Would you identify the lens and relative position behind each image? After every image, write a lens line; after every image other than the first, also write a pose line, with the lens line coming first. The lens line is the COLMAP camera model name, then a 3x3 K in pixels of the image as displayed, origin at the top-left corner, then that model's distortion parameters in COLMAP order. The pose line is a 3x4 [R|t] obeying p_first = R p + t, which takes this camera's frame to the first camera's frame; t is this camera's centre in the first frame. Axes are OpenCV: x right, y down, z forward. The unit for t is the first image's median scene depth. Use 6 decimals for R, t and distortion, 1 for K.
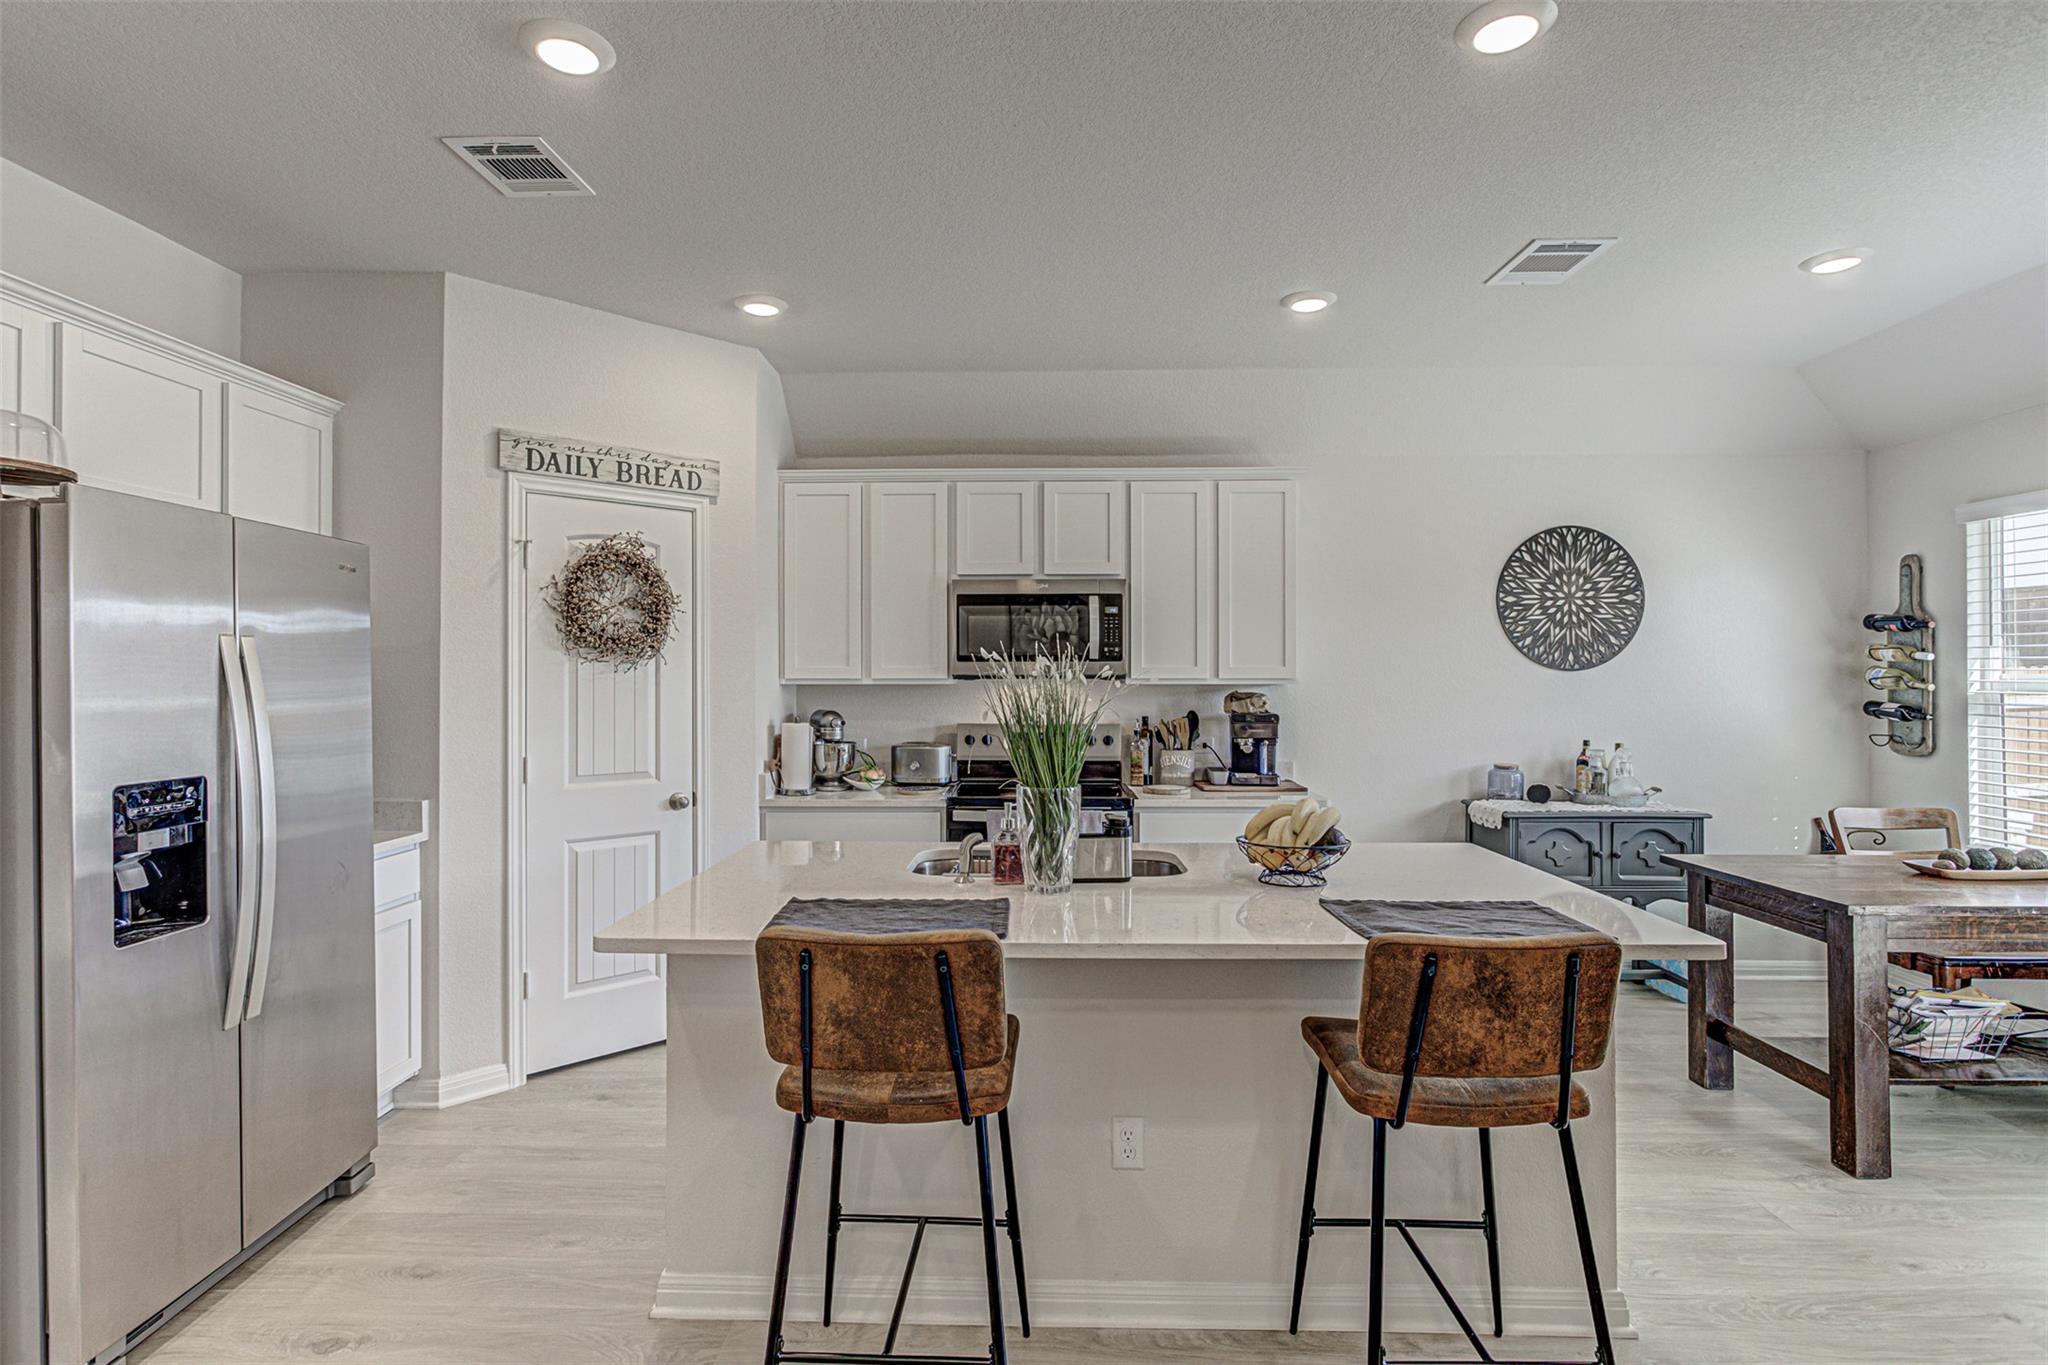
lens RADIAL K [[996.6, 0, 1007.0], [0, 996.6, 671.0], [0, 0, 1]] dist [-0.011306, 0.006688]
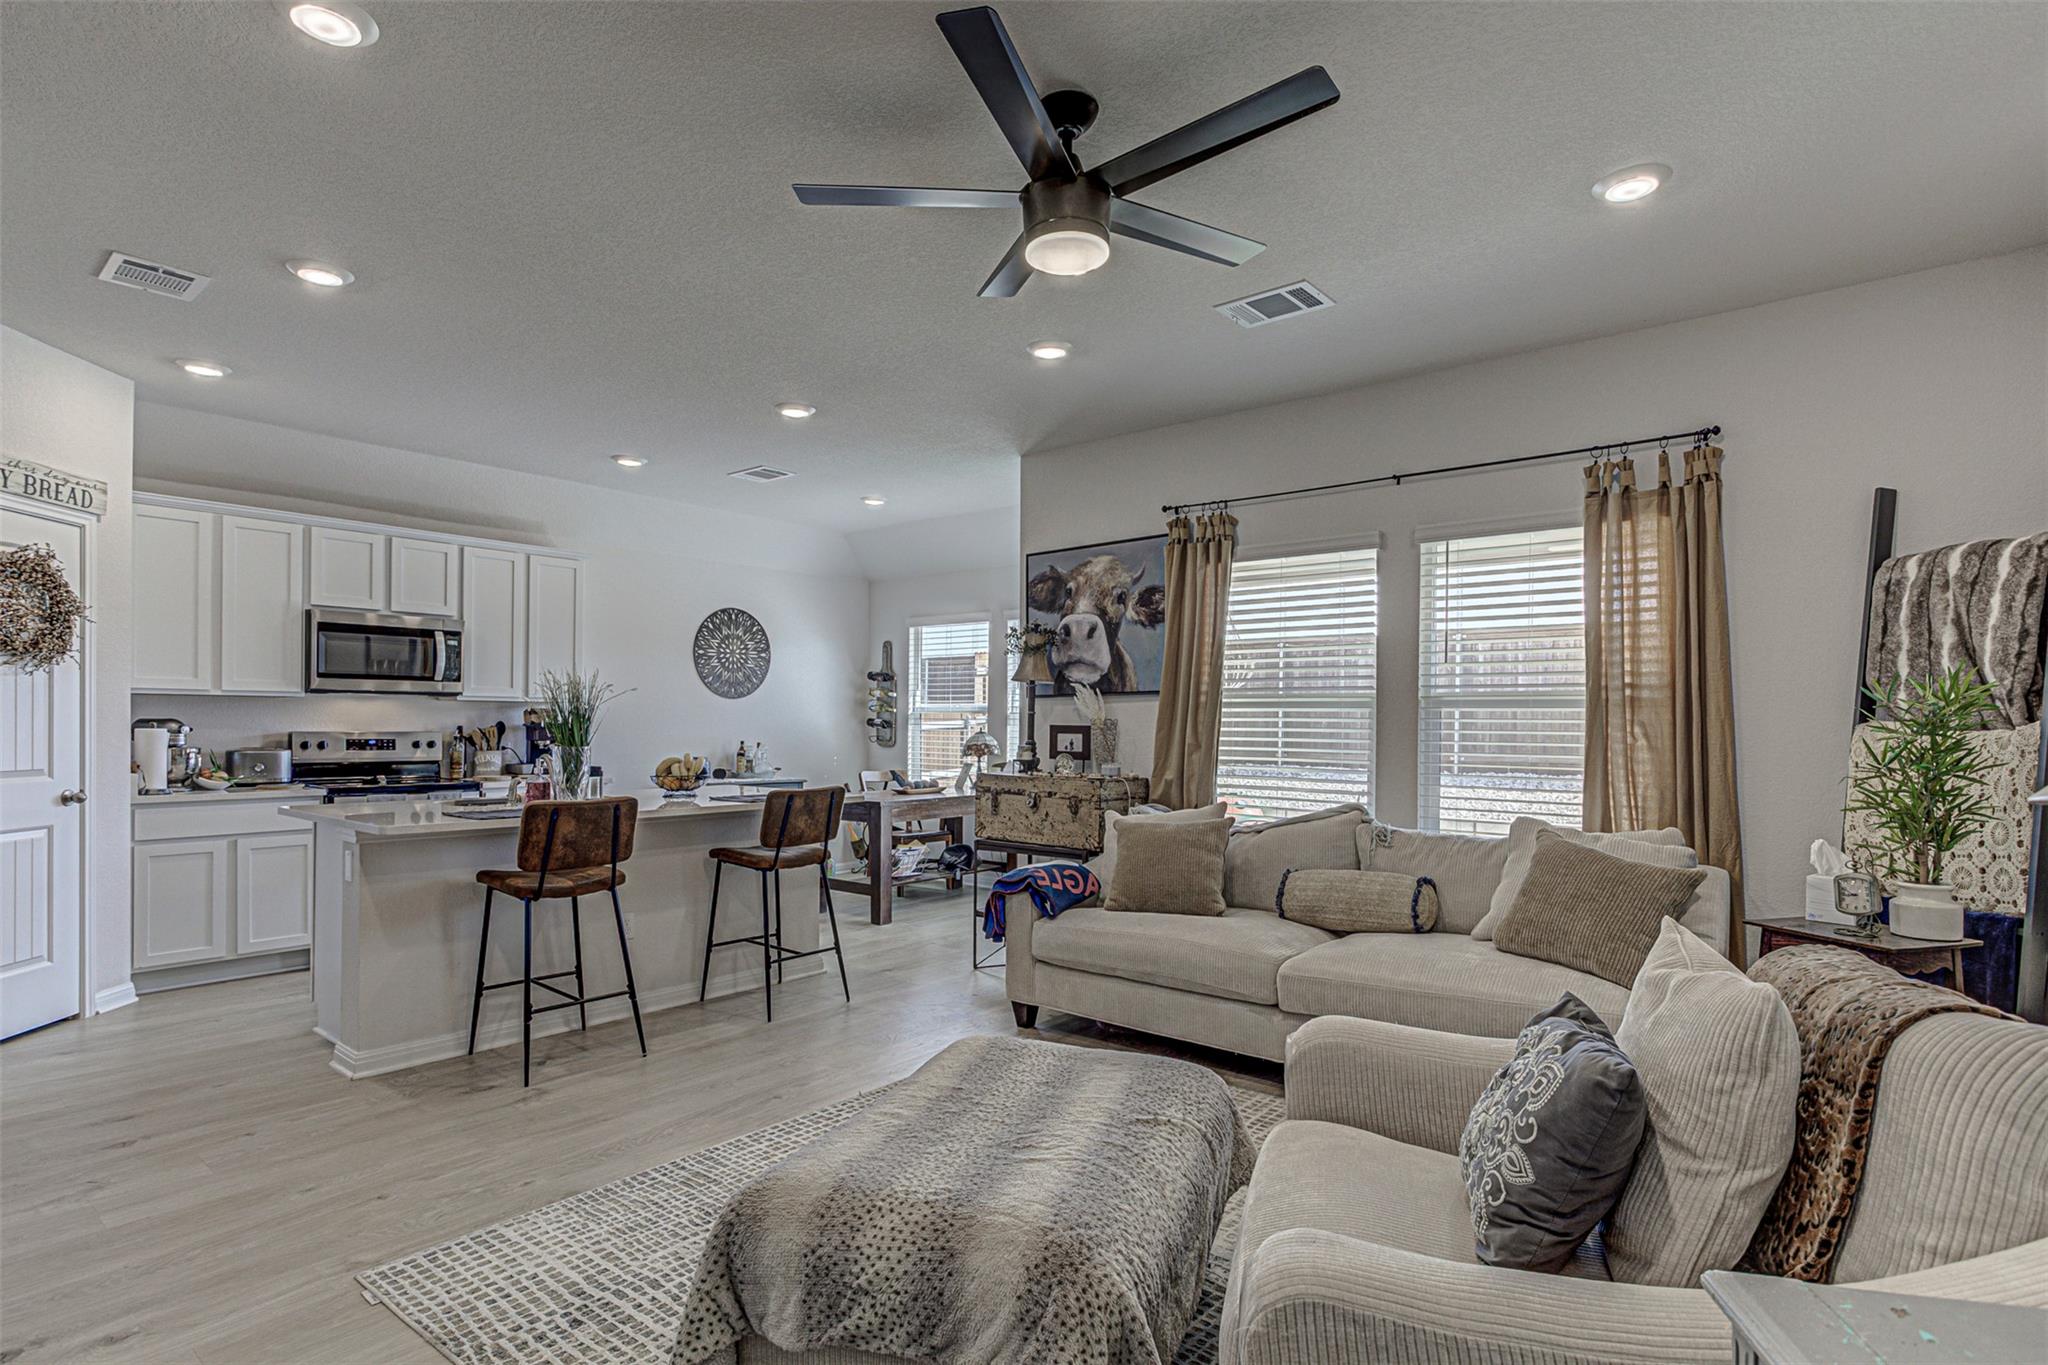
lens RADIAL K [[1038.9, 0, 994.6], [0, 1038.9, 722.3], [0, 0, 1]] dist [-0.000705, 0.001527]
pose [[0.631557, 0.006001, 0.775306, -0.516866], [-0.013474, 0.999904, 0.003237, 0.030188], [-0.775212, -0.012491, 0.631577, -0.432775]]
